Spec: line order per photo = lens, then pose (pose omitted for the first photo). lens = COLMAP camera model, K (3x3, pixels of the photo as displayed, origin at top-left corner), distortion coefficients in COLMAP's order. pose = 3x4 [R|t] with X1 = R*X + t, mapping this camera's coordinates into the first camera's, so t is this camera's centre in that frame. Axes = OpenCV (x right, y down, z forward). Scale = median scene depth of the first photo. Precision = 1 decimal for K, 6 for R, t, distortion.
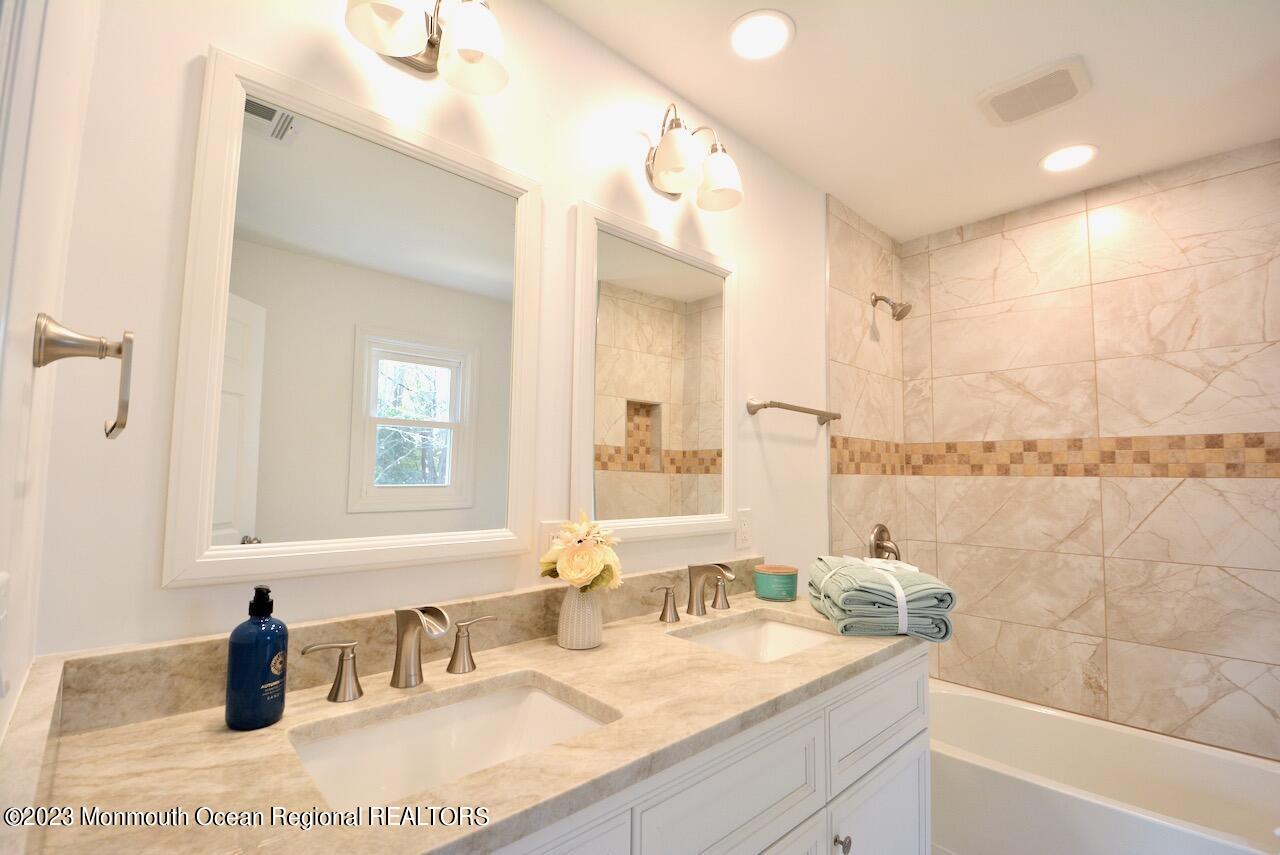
lens RADIAL K [[569.0, 0, 650.2], [0, 569.0, 429.6], [0, 0, 1]] dist [0.013577, -0.020043]
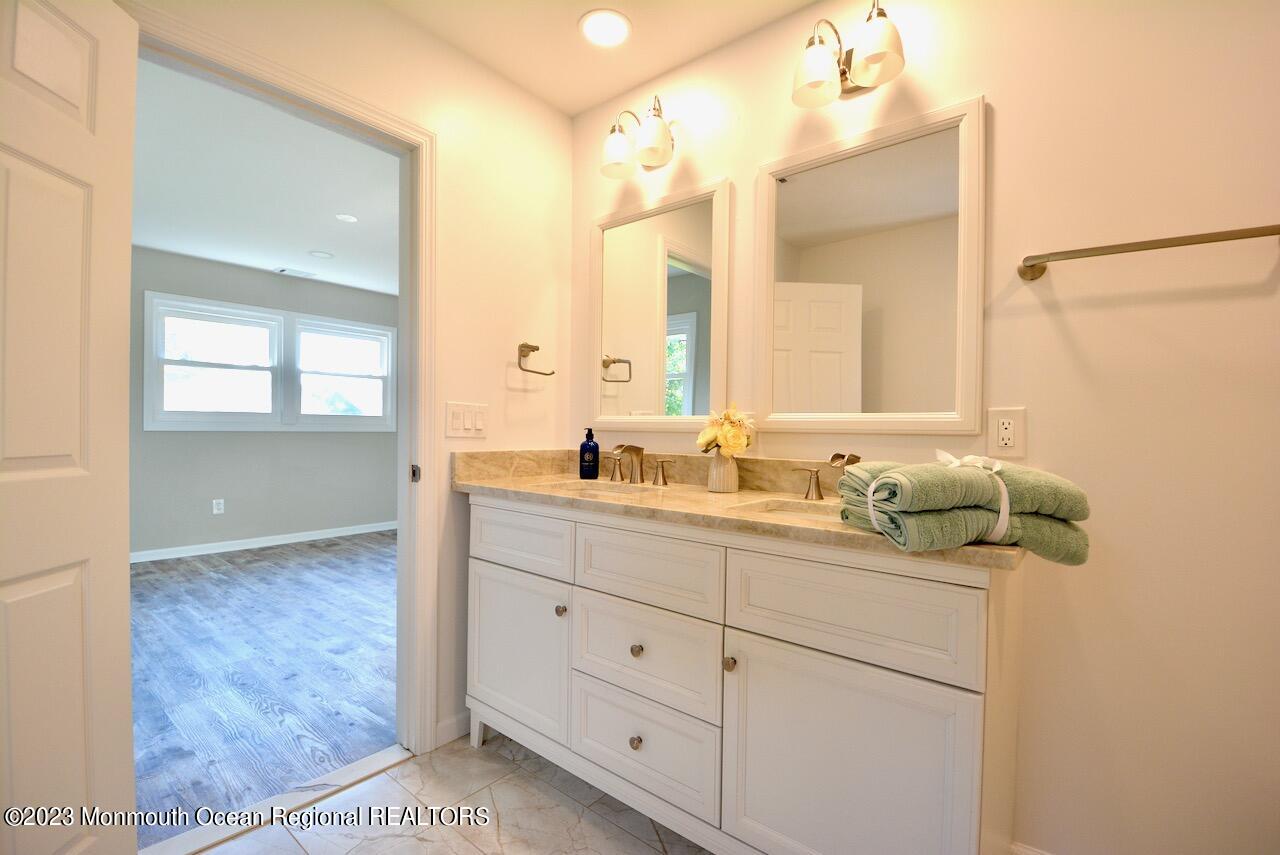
lens RADIAL K [[569.0, 0, 650.2], [0, 569.0, 429.6], [0, 0, 1]] dist [0.013577, -0.020043]
pose [[0.143963, -0.006759, -0.989560, 1.236094], [0.072972, 0.997327, 0.003804, 0.188126], [0.986889, -0.072758, 0.144071, 0.578998]]
